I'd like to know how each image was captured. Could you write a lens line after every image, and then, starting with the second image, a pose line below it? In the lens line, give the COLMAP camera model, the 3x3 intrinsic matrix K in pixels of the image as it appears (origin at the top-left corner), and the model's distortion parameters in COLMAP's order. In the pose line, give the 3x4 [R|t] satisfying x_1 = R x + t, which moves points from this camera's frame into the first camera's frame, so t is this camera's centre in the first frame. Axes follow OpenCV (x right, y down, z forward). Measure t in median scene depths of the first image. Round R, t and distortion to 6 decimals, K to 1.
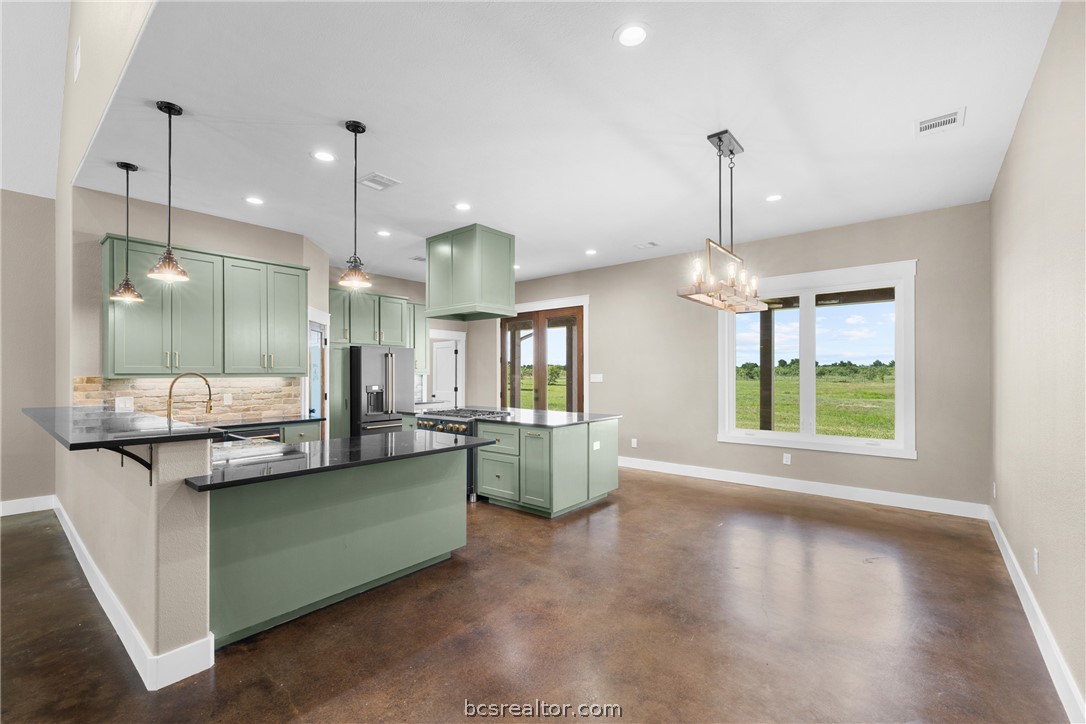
lens RADIAL K [[464.7, 0, 535.5], [0, 464.7, 363.3], [0, 0, 1]] dist [0.001925, 0.000210]
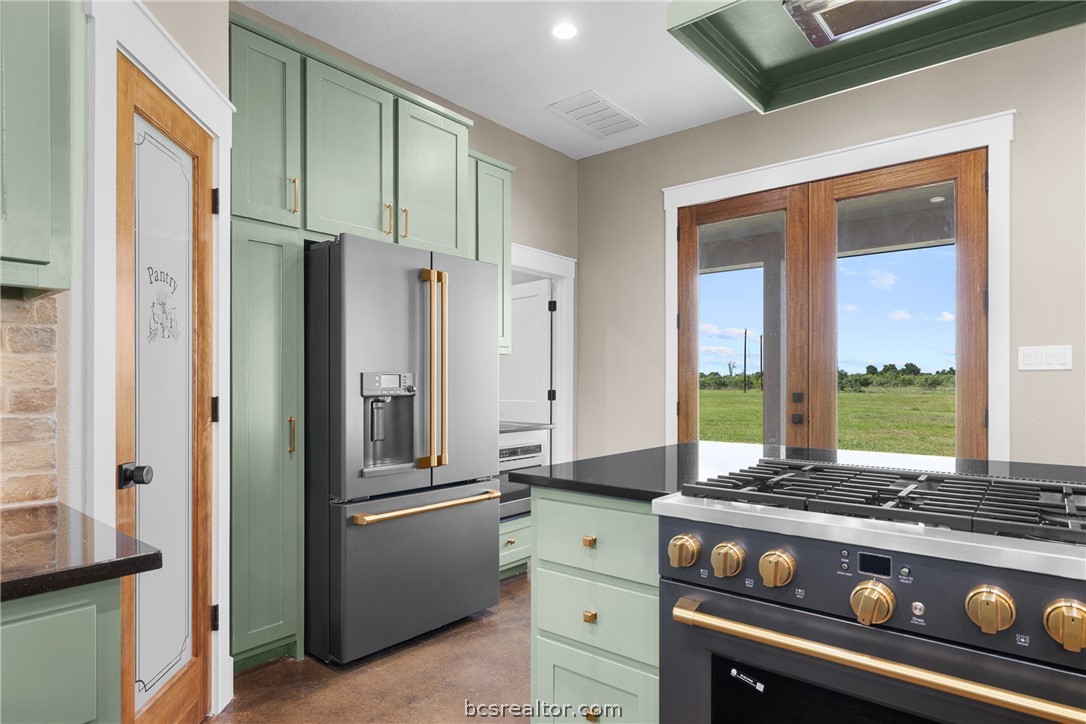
lens RADIAL K [[629.0, 0, 543.7], [0, 629.0, 373.3], [0, 0, 1]] dist [-0.001382, -0.000287]
pose [[0.999995, 0.002500, -0.001798, -0.250613], [-0.002487, 0.999972, 0.007049, 0.045521], [0.001816, -0.007045, 0.999974, 0.610918]]
